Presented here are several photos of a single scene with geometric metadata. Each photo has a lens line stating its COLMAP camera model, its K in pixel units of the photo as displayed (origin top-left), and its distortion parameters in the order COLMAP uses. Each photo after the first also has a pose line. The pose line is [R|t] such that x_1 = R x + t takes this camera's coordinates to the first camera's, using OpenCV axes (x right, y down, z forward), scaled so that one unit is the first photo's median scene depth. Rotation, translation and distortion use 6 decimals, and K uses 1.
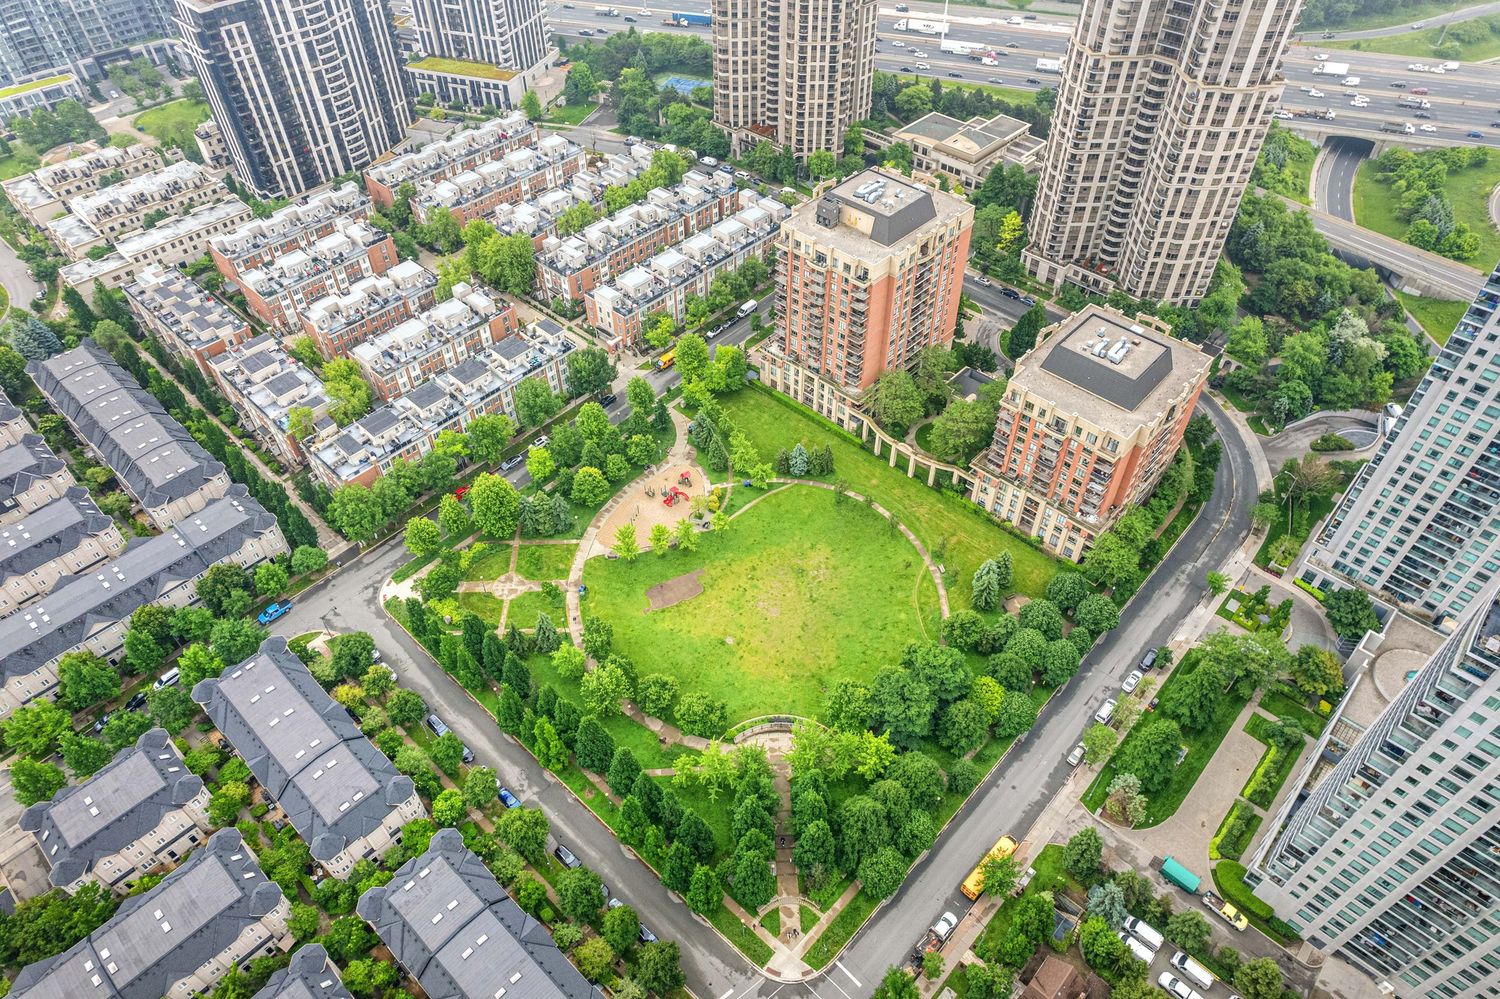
lens RADIAL K [[955.1, 0, 757.4], [0, 955.1, 500.1], [0, 0, 1]] dist [-0.079979, 0.077340]
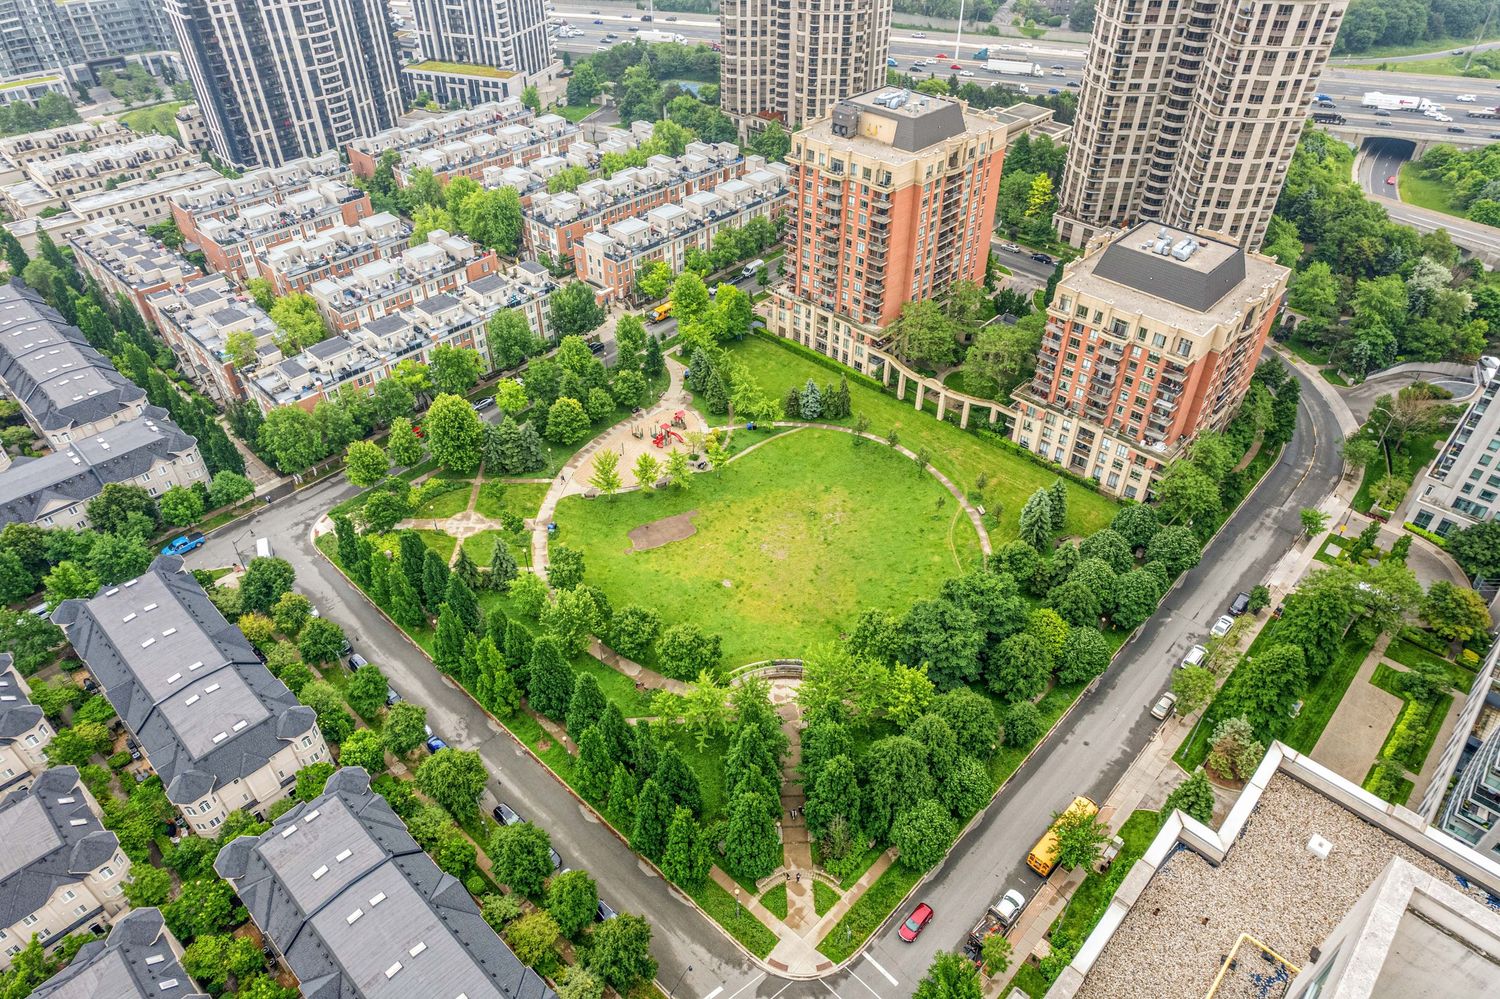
lens RADIAL K [[955.1, 0, 757.4], [0, 955.1, 500.1], [0, 0, 1]] dist [-0.079979, 0.077340]
pose [[0.999925, 0.011355, -0.004653, 0.000243], [-0.011809, 0.993492, -0.113290, 0.151840], [0.003337, 0.113336, 0.993551, 0.155193]]
